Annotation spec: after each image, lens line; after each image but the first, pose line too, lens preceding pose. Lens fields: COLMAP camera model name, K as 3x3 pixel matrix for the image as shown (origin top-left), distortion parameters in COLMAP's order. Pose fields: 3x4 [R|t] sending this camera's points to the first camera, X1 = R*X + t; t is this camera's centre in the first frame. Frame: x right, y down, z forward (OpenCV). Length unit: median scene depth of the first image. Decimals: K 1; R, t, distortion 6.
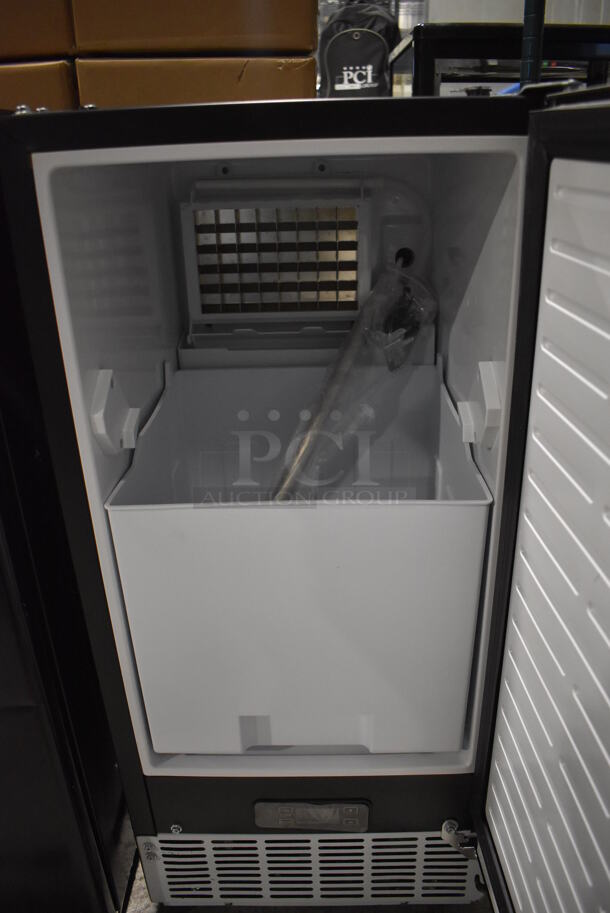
lens RADIAL K [[721.3, 0, 305.0], [0, 721.3, 456.5], [0, 0, 1]] dist [-0.095002, 0.009468]
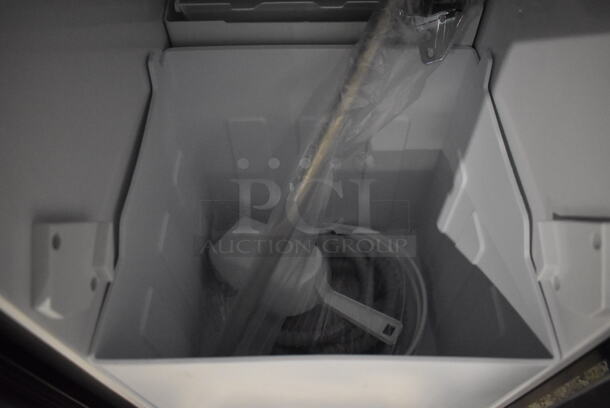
lens RADIAL K [[481.9, 0, 305.0], [0, 481.9, 204.0], [0, 0, 1]] dist [-0.095002, 0.009468]
pose [[0.999757, -0.002977, 0.021830, -0.030521], [-0.008391, 0.864702, 0.502215, -0.250142], [-0.020372, -0.502276, 0.864467, 0.438693]]
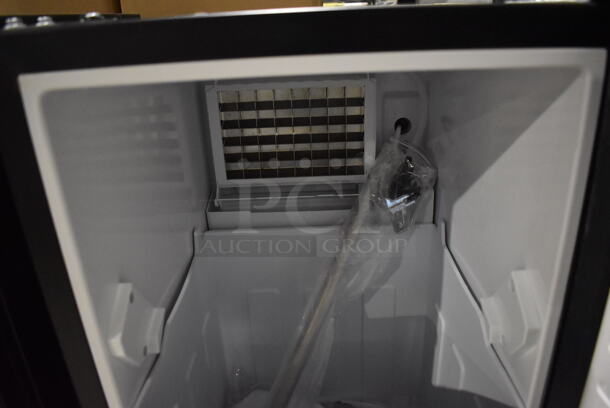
lens RADIAL K [[481.9, 0, 305.0], [0, 481.9, 204.0], [0, 0, 1]] dist [-0.095002, 0.009468]
pose [[0.999790, -0.020138, 0.003740, -0.024592], [0.020228, 0.999460, -0.025880, -0.145080], [-0.003217, 0.025951, 0.999658, 0.248029]]
